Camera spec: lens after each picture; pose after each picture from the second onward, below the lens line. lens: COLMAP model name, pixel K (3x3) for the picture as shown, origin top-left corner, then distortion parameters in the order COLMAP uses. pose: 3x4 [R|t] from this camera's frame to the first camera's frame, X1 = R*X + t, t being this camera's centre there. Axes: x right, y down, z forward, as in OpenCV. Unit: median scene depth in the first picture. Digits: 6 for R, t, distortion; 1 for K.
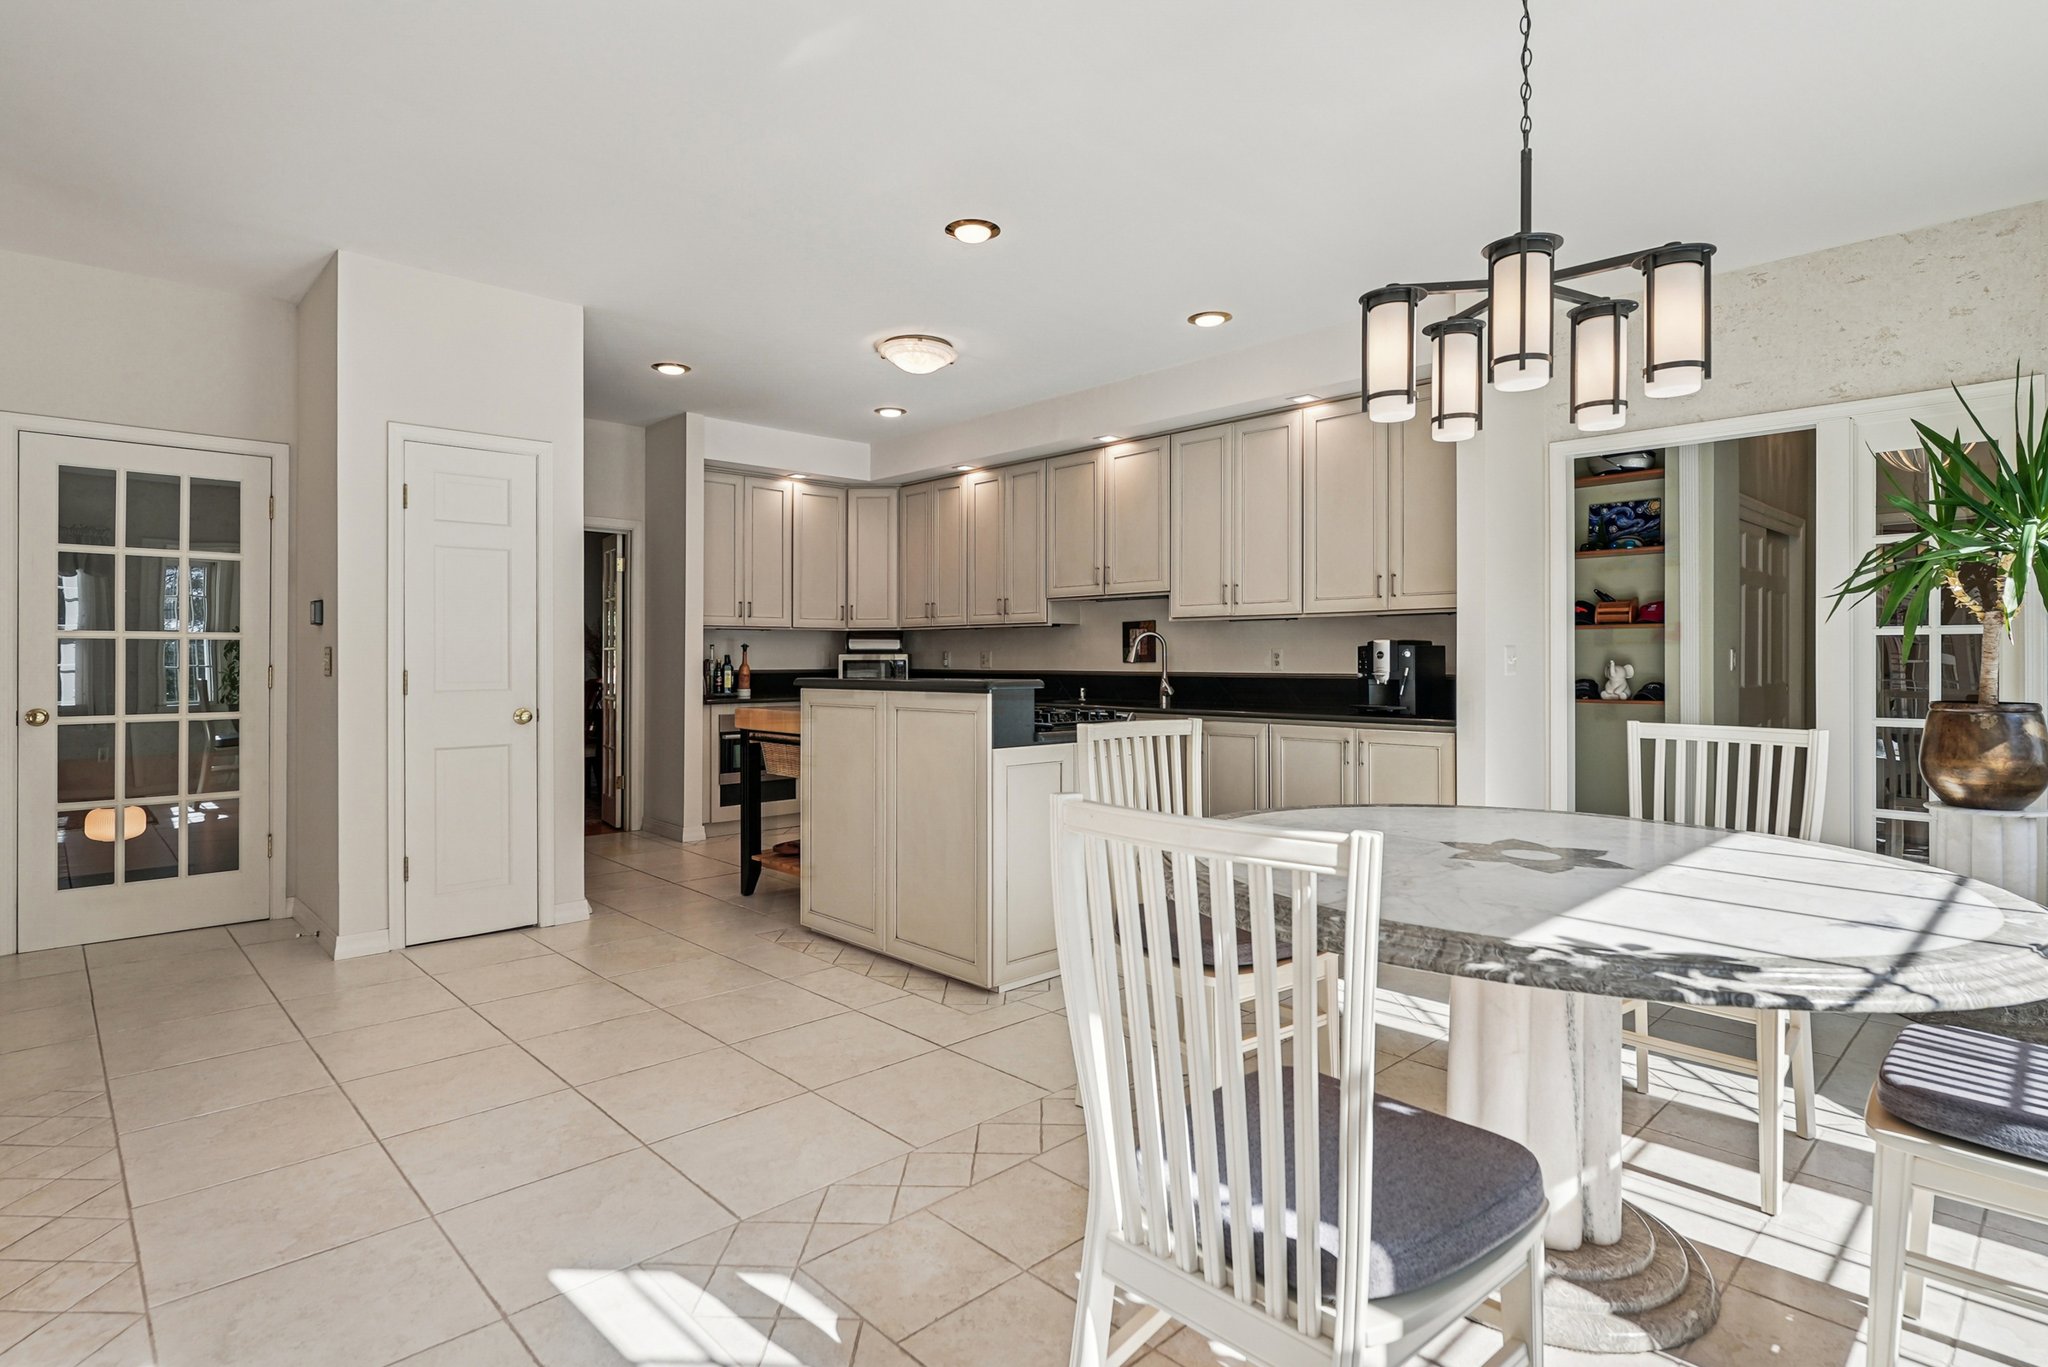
lens RADIAL K [[1058.6, 0, 1022.3], [0, 1058.6, 651.9], [0, 0, 1]] dist [0.057897, 0.000013]
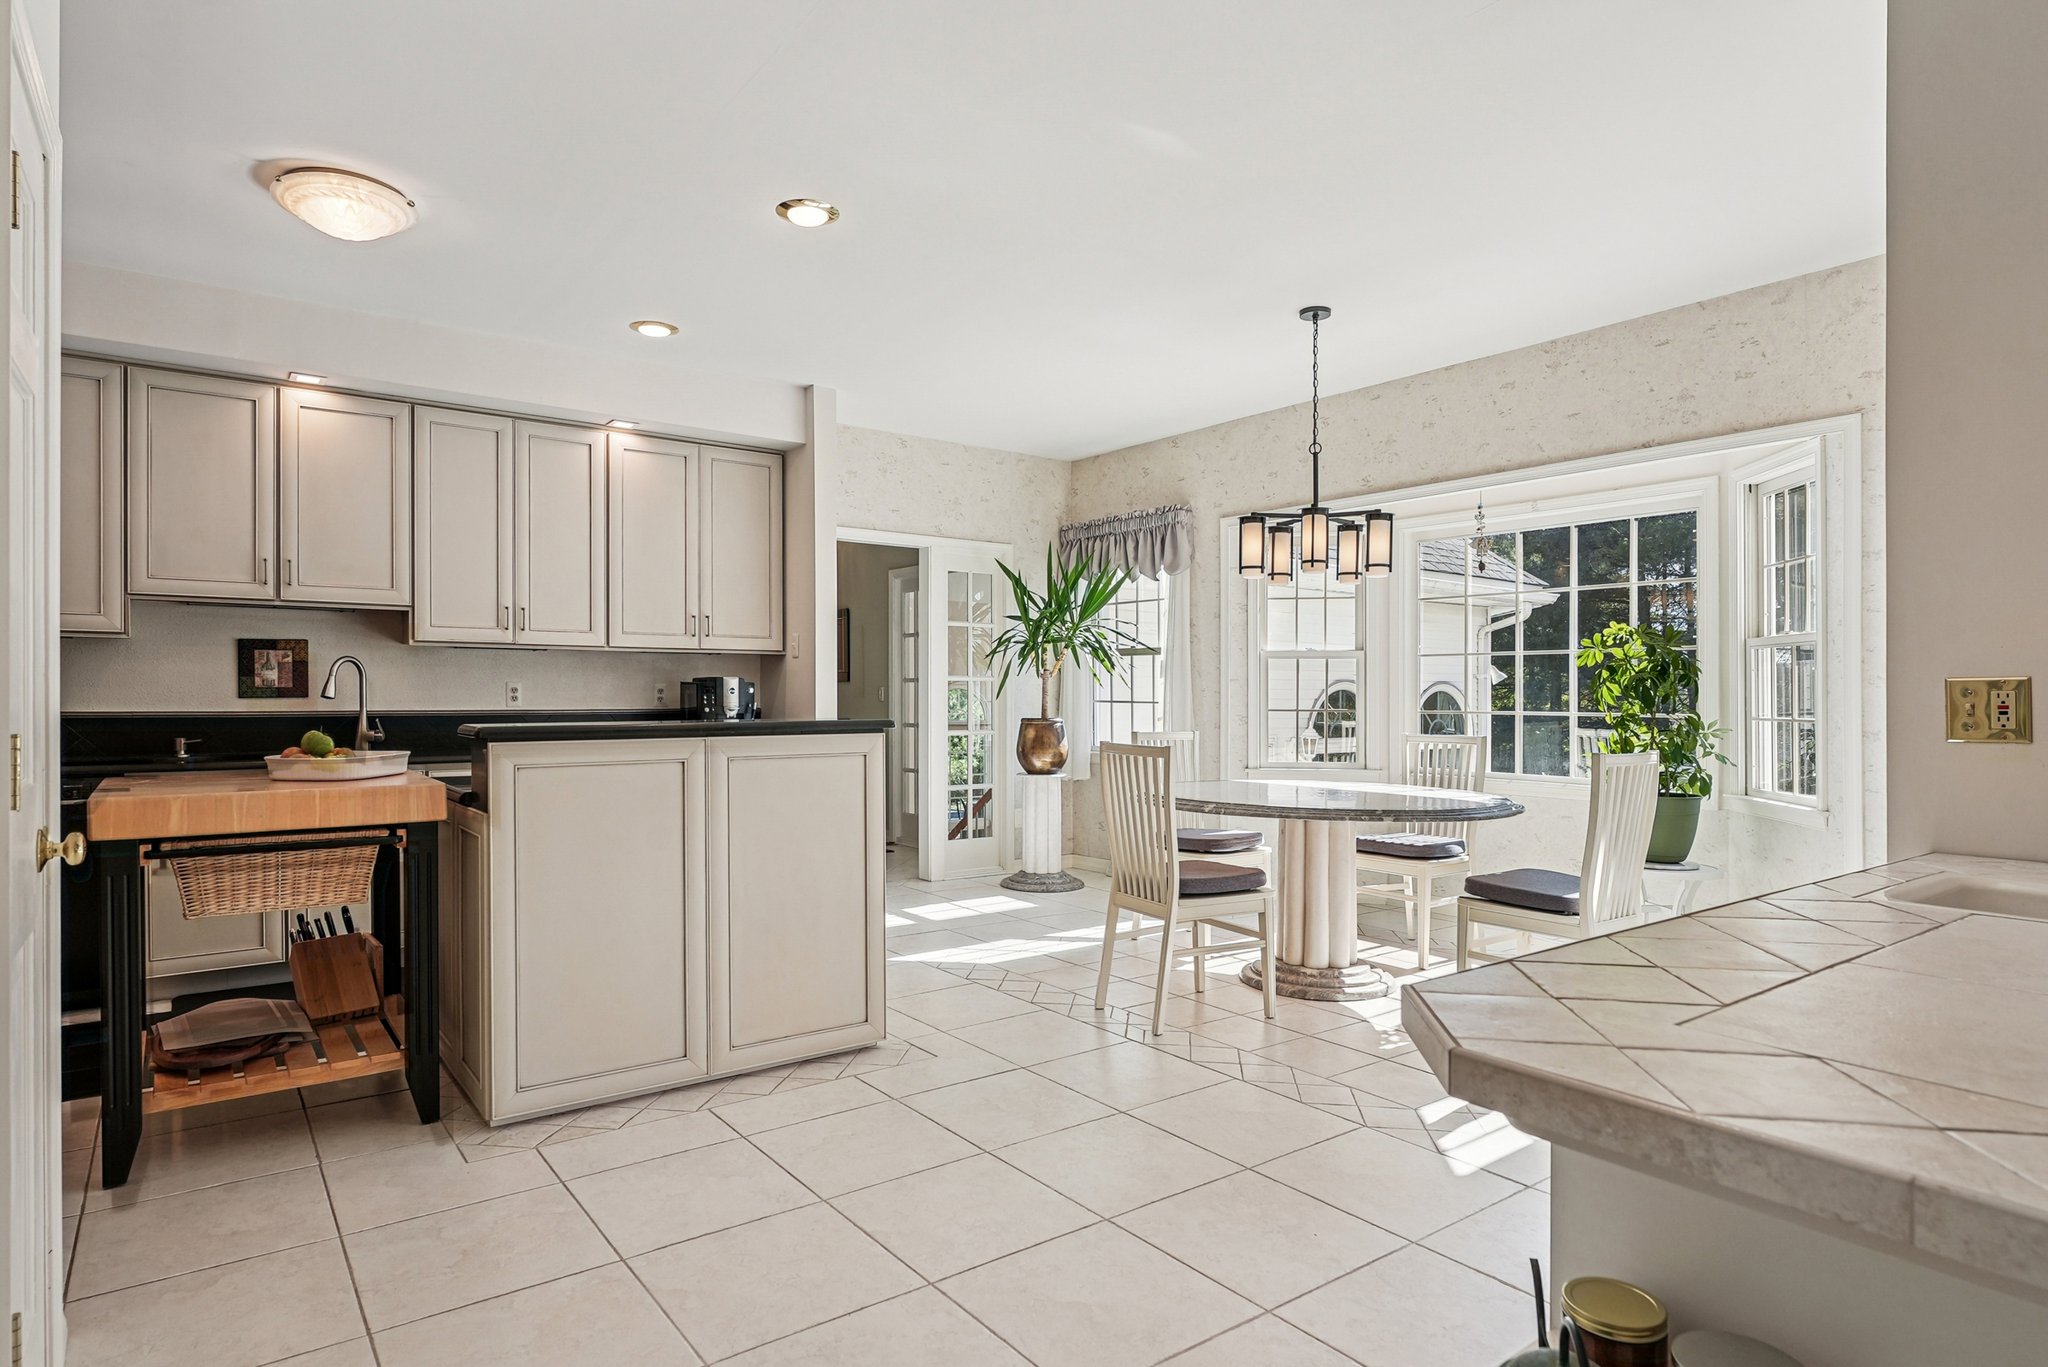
lens RADIAL K [[1122.9, 0, 1024.0], [0, 1122.9, 683.5], [0, 0, 1]] dist [-0.065286, -0.000060]
pose [[0.124268, 0.017579, 0.992093, -0.741710], [-0.002381, 0.999845, -0.017418, 0.015402], [-0.992246, -0.000198, 0.124290, 0.569580]]
